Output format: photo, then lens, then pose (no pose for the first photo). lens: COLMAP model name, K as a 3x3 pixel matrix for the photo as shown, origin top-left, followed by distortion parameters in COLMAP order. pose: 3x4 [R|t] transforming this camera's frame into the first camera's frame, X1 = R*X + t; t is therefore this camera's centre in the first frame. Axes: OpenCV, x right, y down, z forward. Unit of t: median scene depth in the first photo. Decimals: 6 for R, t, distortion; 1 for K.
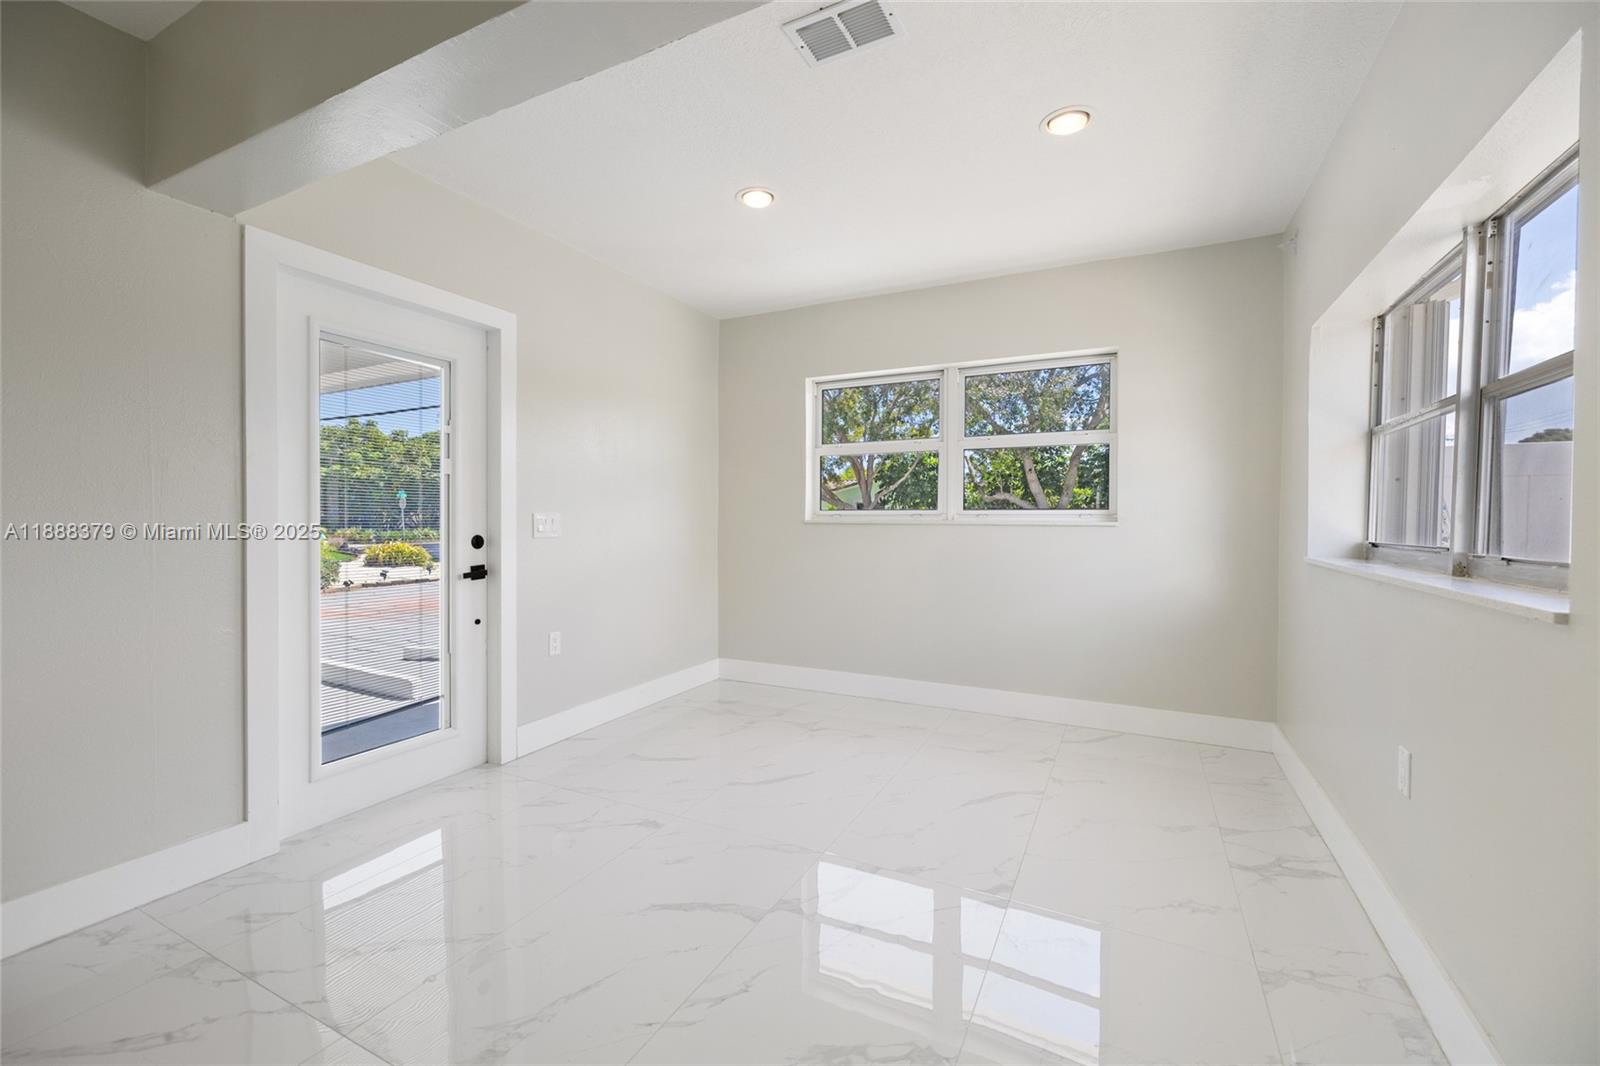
lens RADIAL K [[667.4, 0, 790.4], [0, 667.4, 533.9], [0, 0, 1]] dist [-0.000387, 0.000305]
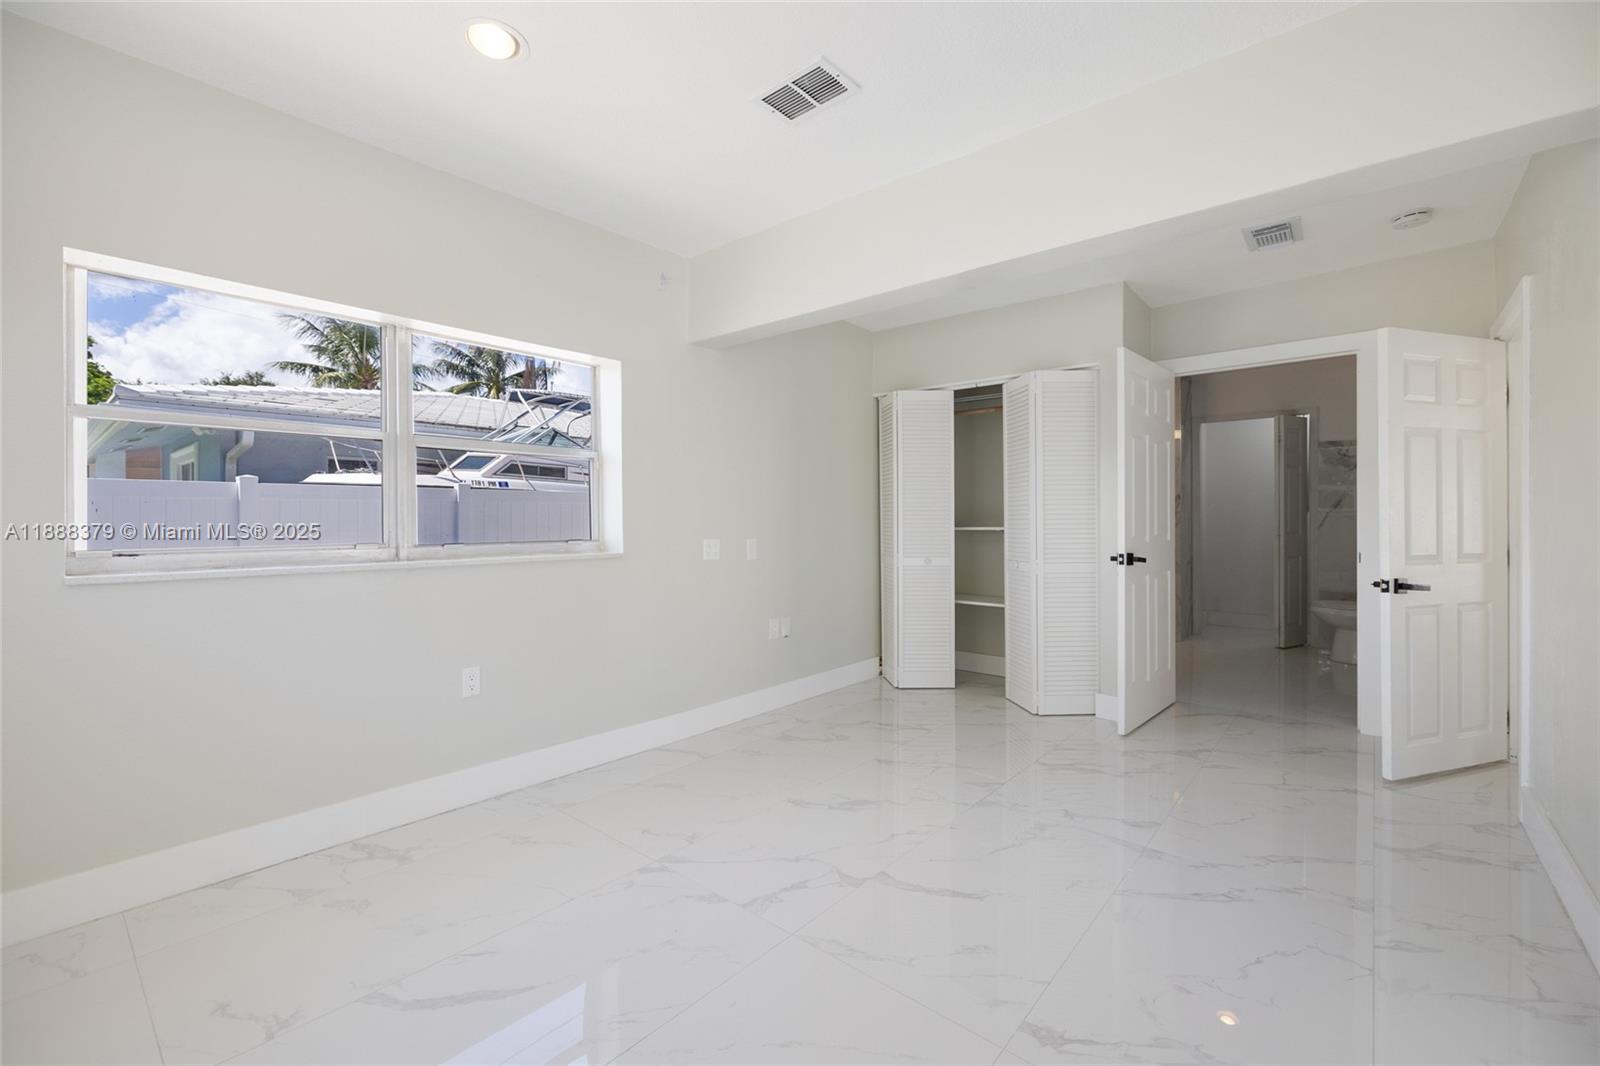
lens RADIAL K [[667.4, 0, 804.6], [0, 667.4, 524.1], [0, 0, 1]] dist [-0.000387, 0.000305]
pose [[-0.975752, -0.007359, 0.218756, -0.147724], [0.000573, 0.999345, 0.036175, -0.055597], [-0.218879, 0.035424, -0.975109, 1.868466]]
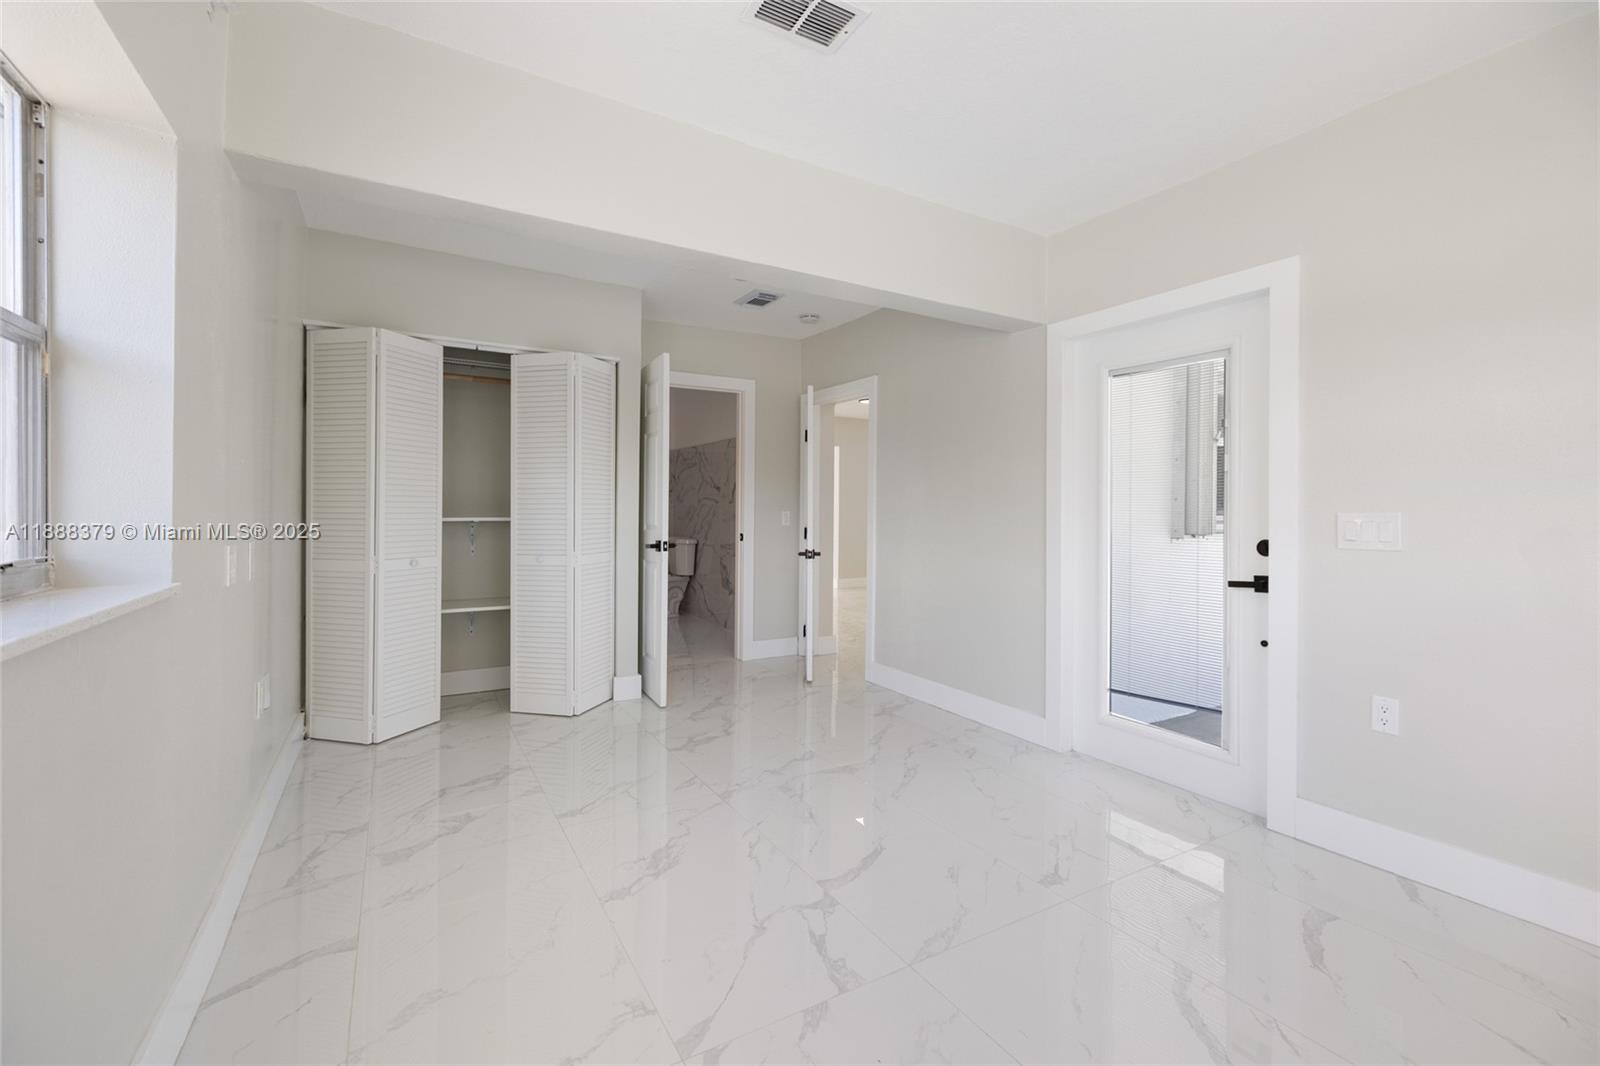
lens RADIAL K [[667.4, 0, 784.1], [0, 667.4, 507.2], [0, 0, 1]] dist [-0.000387, 0.000305]
pose [[-0.543267, -0.016806, -0.839392, 0.793590], [-0.033808, 0.999427, 0.001871, -0.028180], [0.838879, 0.029395, -0.543524, 1.337586]]
